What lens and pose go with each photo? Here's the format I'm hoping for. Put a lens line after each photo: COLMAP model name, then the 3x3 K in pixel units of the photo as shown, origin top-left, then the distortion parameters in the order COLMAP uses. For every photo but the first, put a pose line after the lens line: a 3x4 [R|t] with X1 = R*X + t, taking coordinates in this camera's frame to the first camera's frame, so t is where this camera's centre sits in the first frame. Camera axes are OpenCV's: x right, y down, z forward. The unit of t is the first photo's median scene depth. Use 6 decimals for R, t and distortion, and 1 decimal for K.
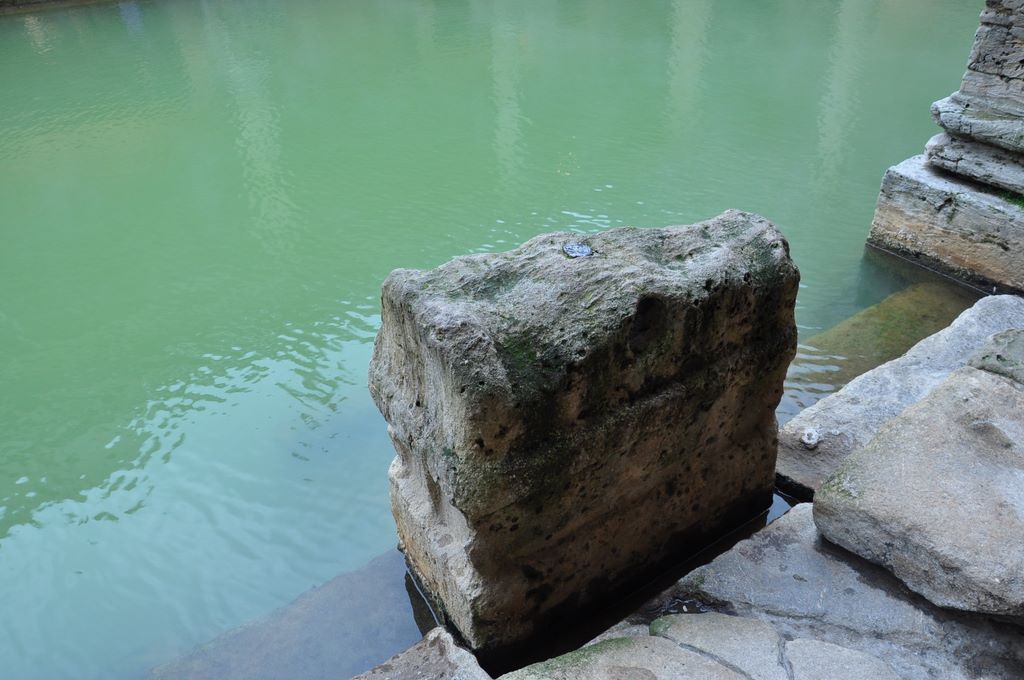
lens RADIAL K [[813.3, 0, 513.8], [0, 813.3, 347.7], [0, 0, 1]] dist [-0.103493, 0.005665]
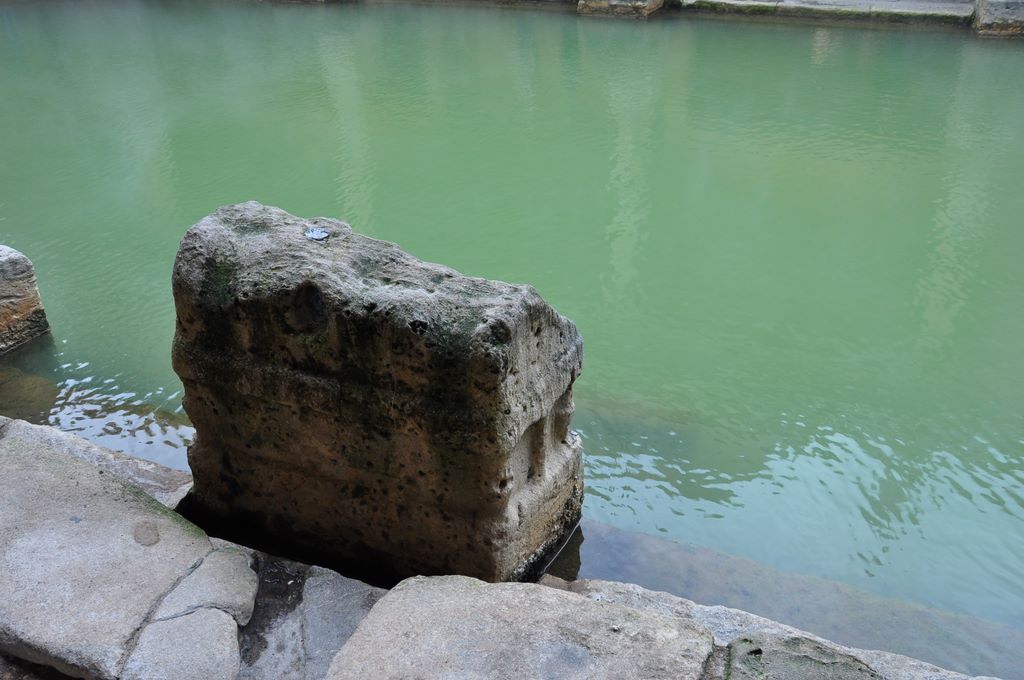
lens RADIAL K [[916.4, 0, 514.1], [0, 916.4, 333.4], [0, 0, 1]] dist [-0.074226, 0.000225]
pose [[0.536399, 0.403645, -0.741180, 1.277319], [-0.474946, 0.870322, 0.130253, -0.300569], [0.697641, 0.282153, 0.658549, 0.342432]]
